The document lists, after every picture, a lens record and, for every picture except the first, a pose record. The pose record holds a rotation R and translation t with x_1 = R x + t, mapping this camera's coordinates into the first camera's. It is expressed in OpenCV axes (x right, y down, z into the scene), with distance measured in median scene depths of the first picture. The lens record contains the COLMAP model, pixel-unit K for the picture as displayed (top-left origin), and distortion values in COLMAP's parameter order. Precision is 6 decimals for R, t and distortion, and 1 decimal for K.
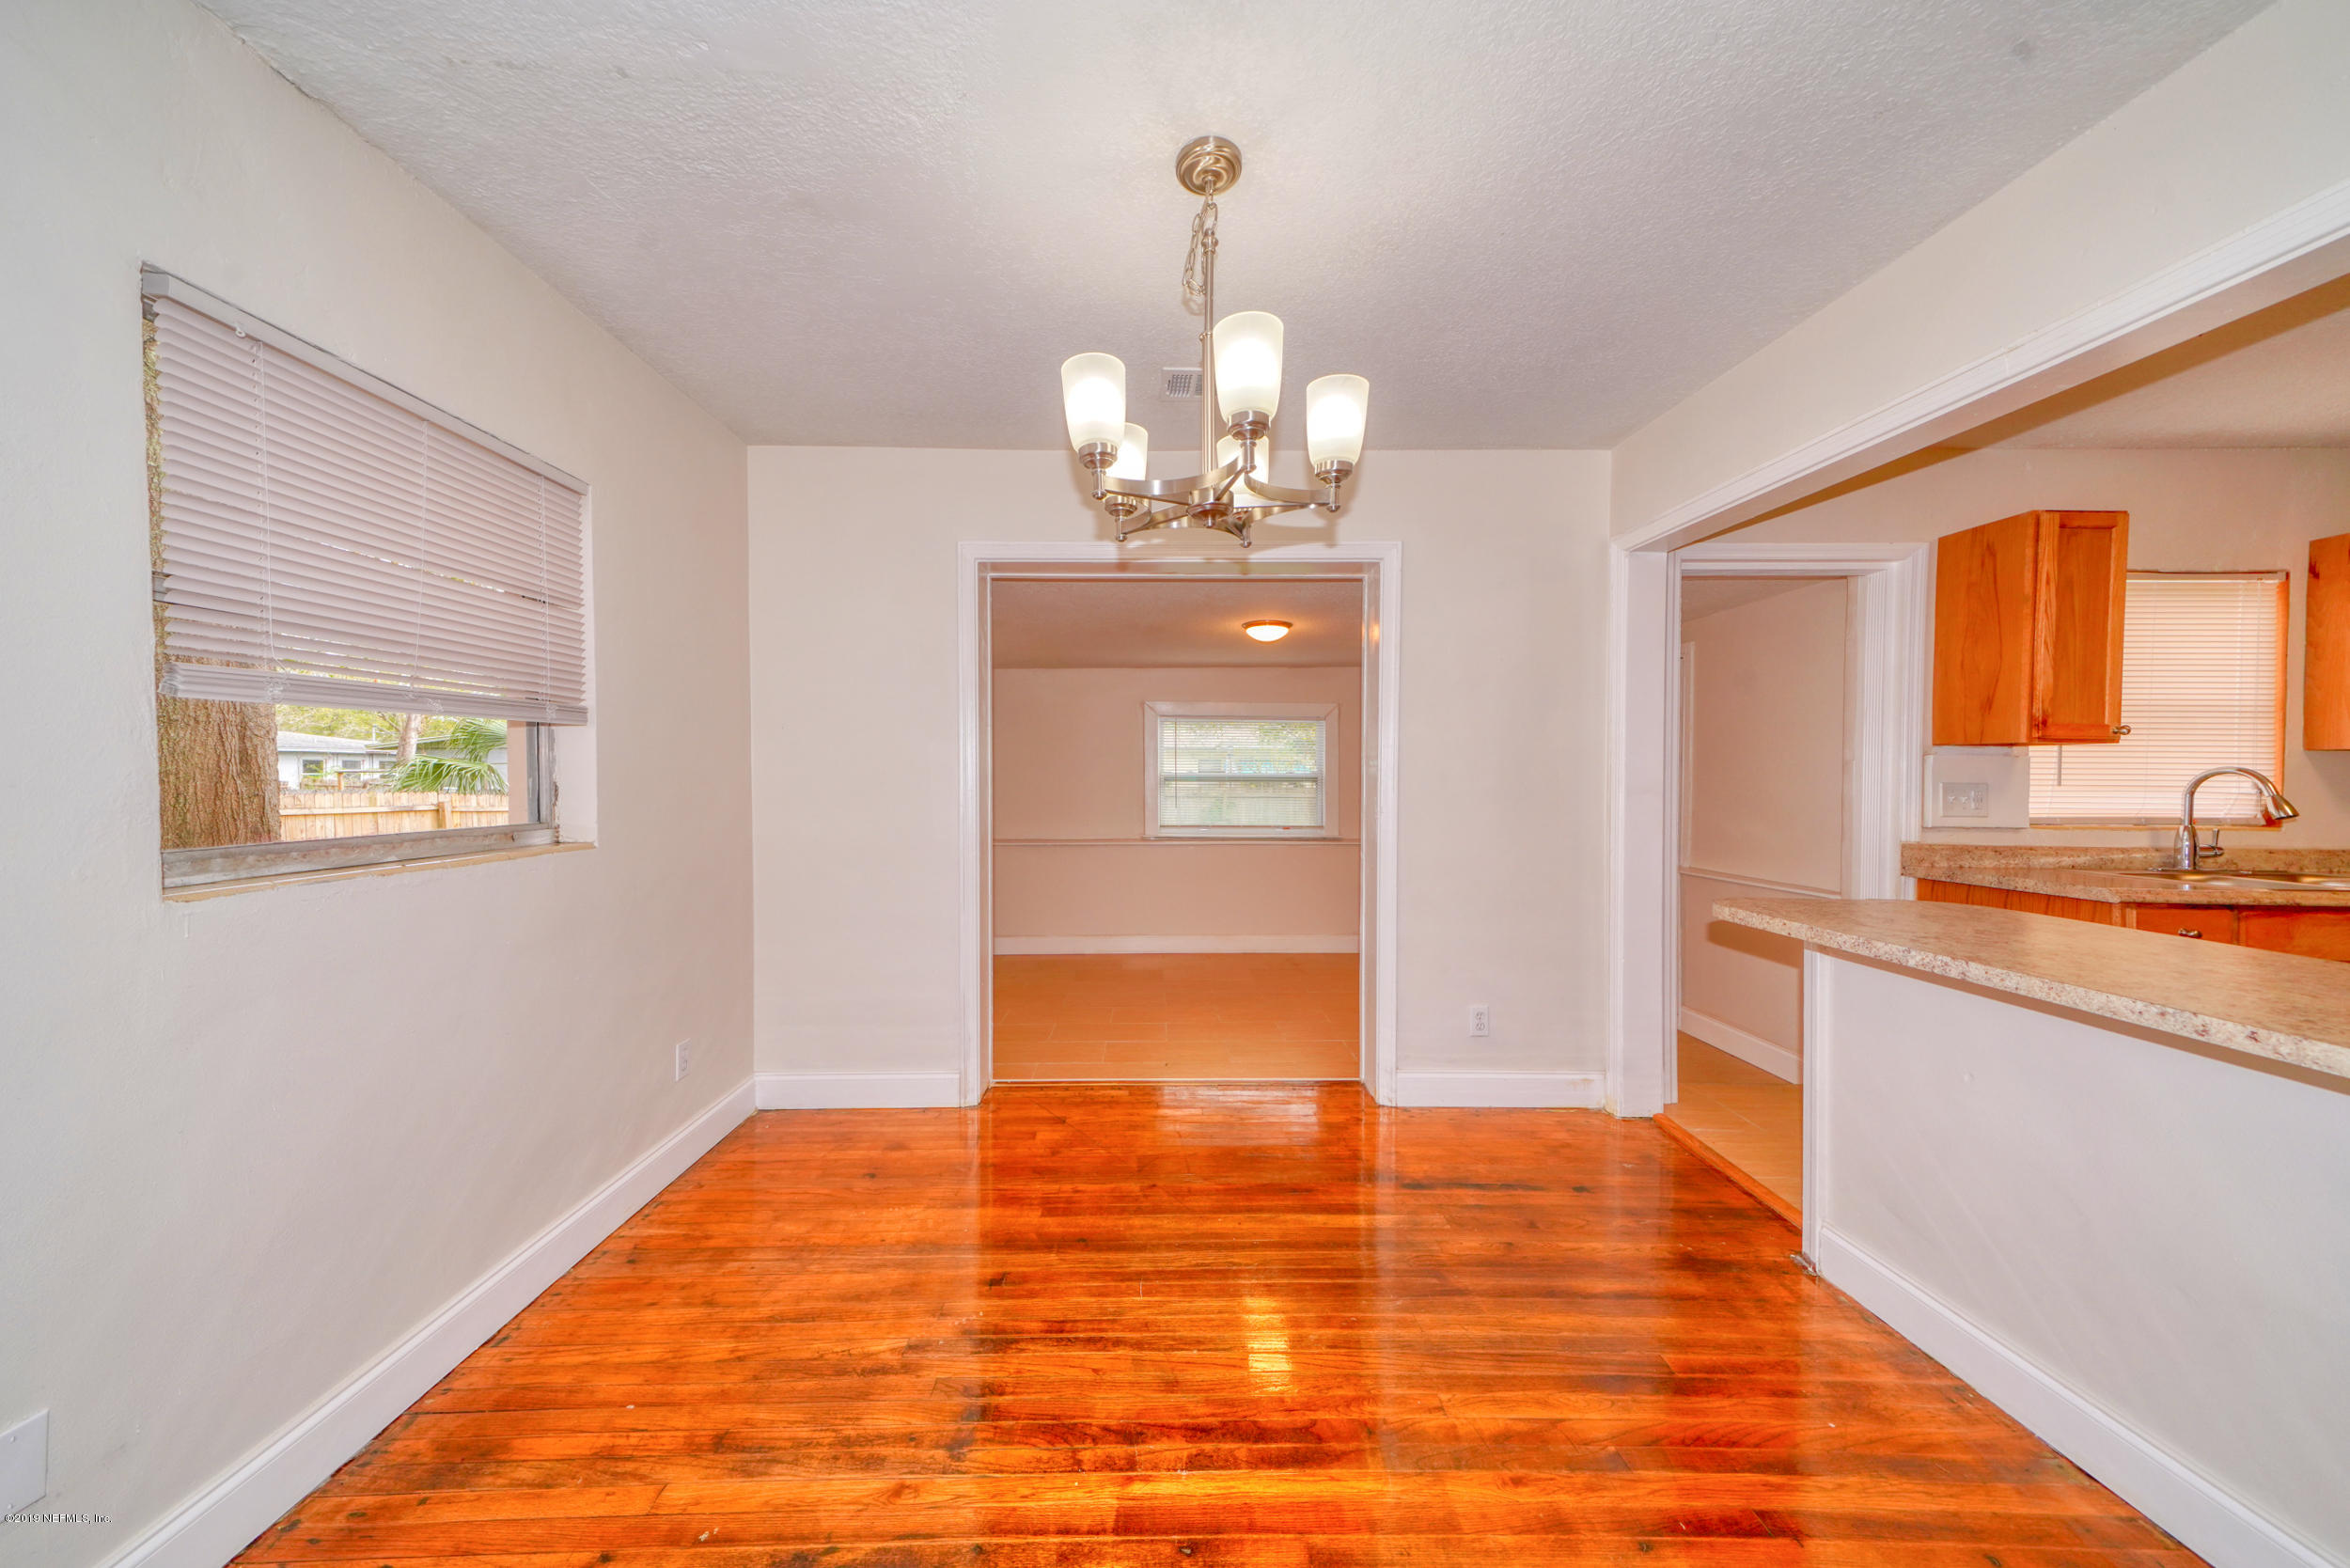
lens RADIAL K [[787.1, 0, 1163.5], [0, 787.1, 786.0], [0, 0, 1]] dist [0.000237, -0.000051]
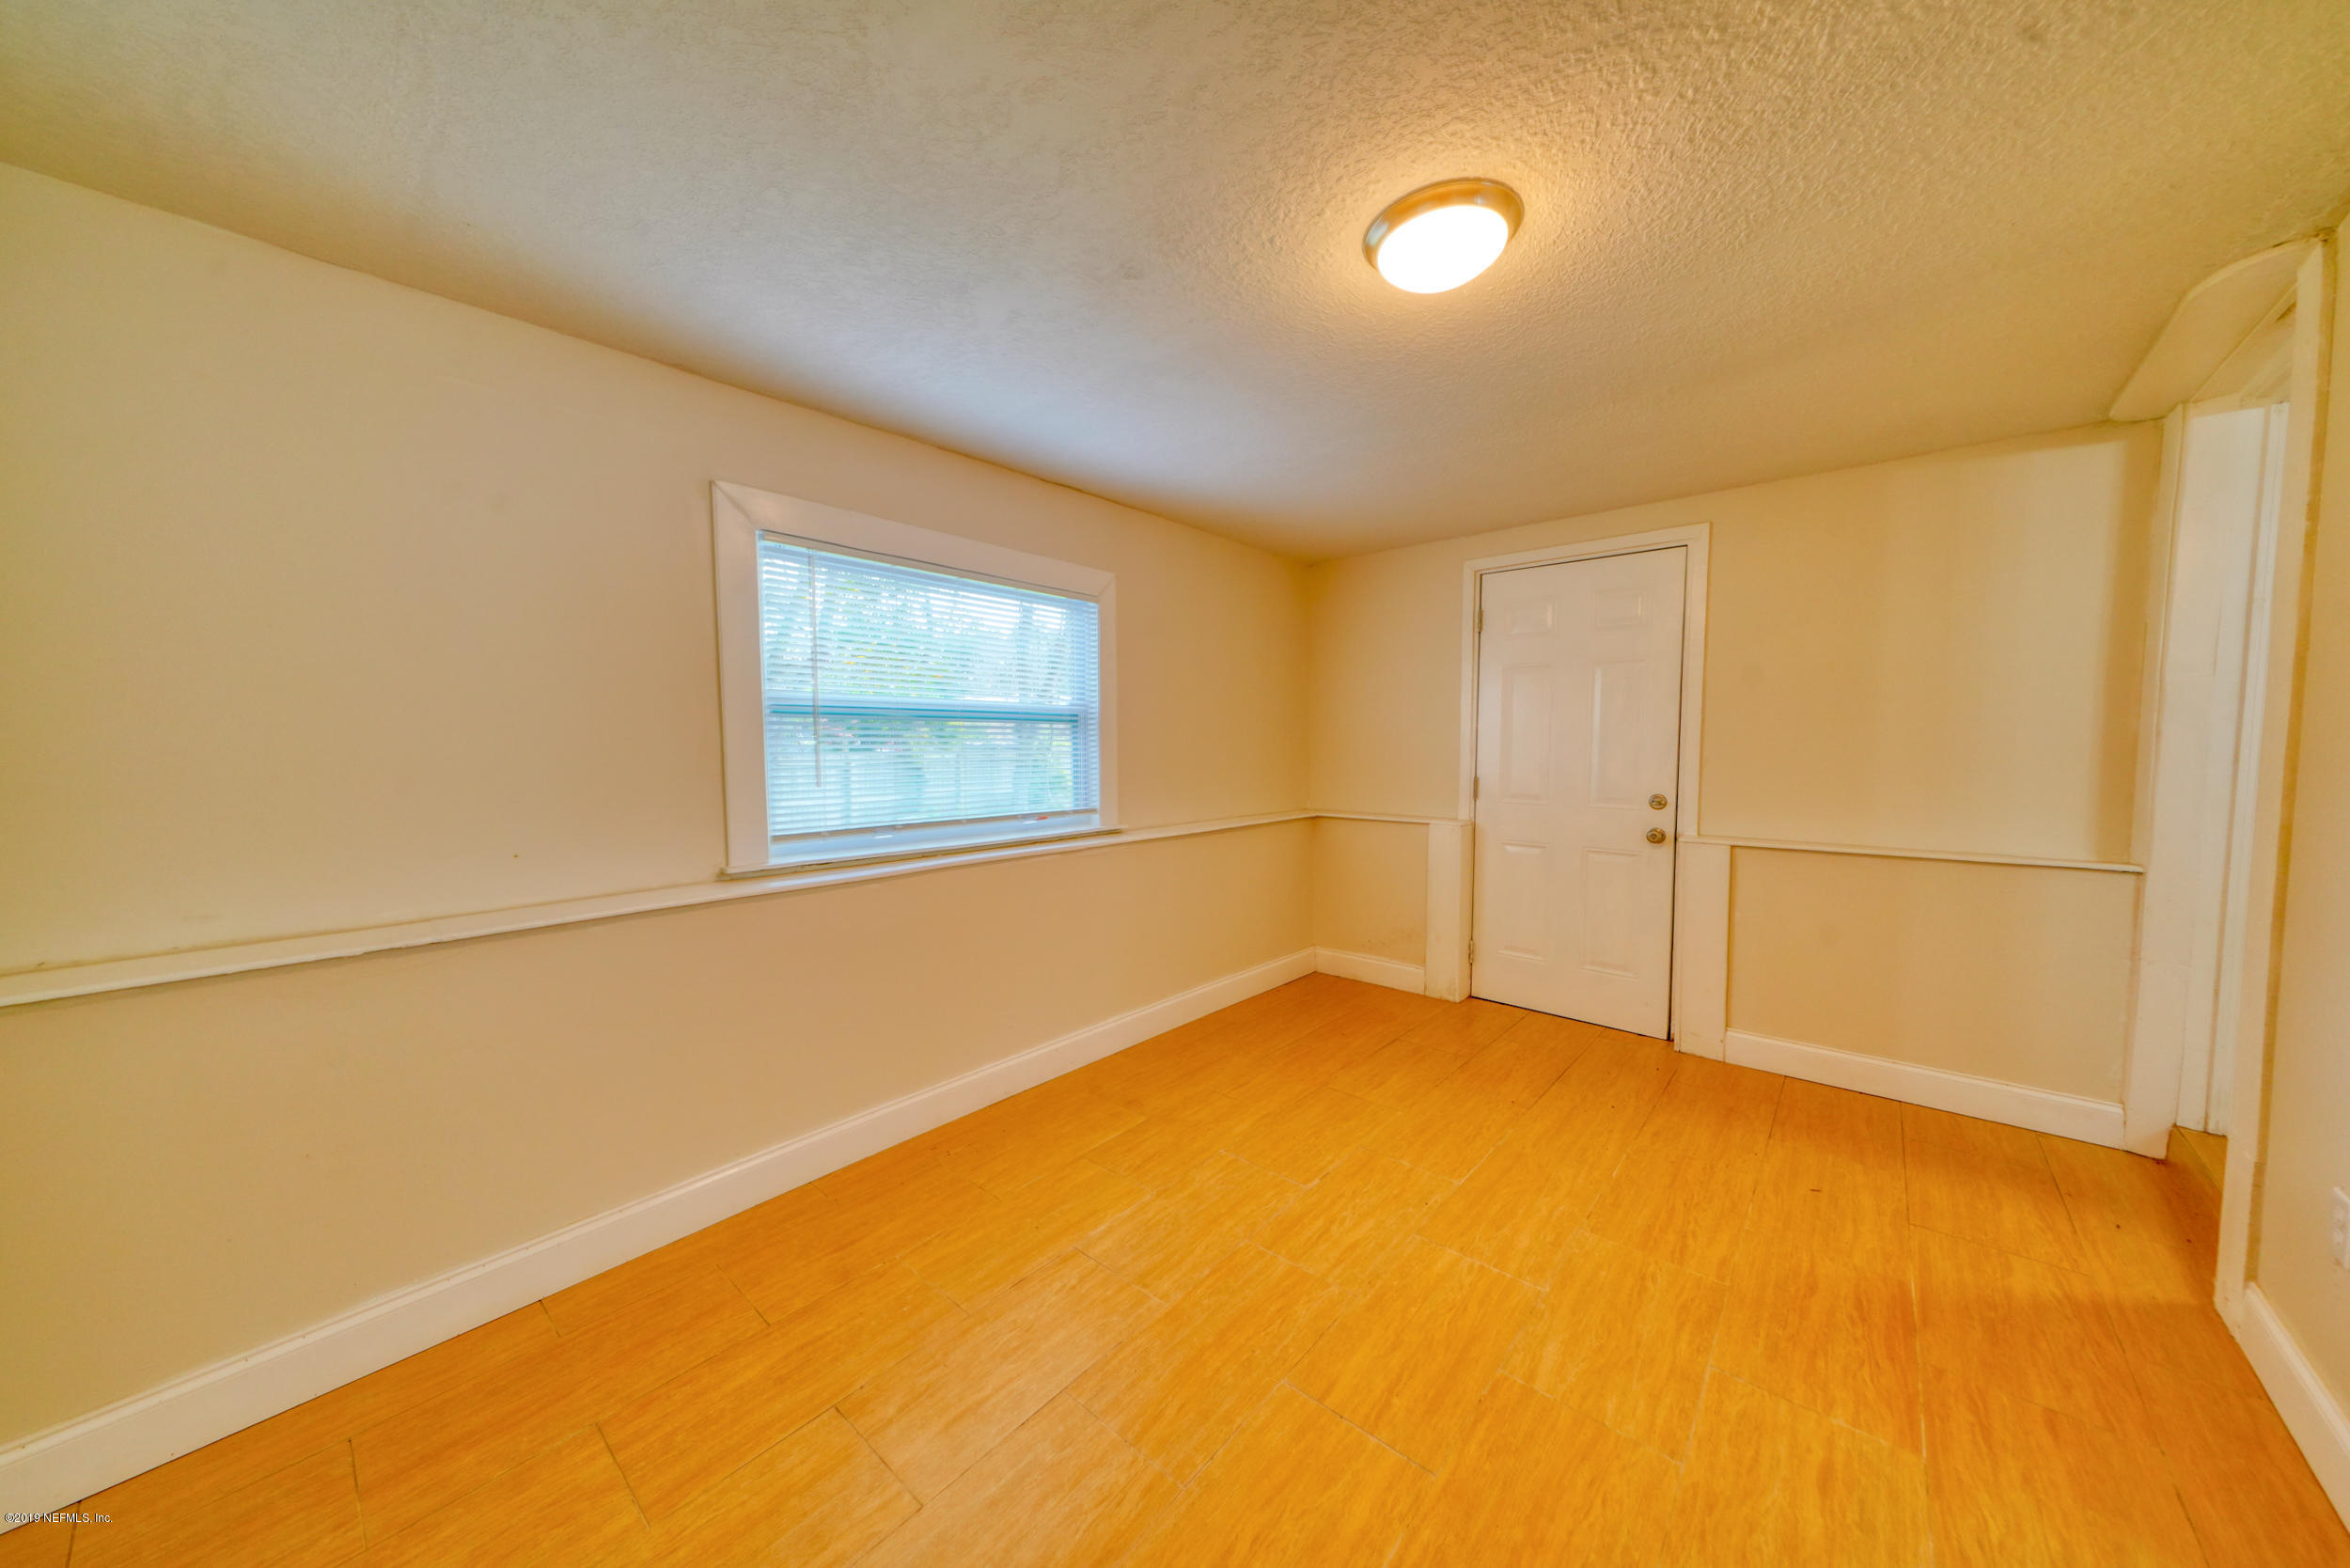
lens RADIAL K [[787.1, 0, 1163.5], [0, 787.1, 786.0], [0, 0, 1]] dist [0.000237, -0.000051]
pose [[0.681628, -0.047231, 0.730173, -0.146014], [0.016065, 0.998640, 0.049601, 0.010164], [-0.731523, -0.022079, 0.681460, 0.614845]]
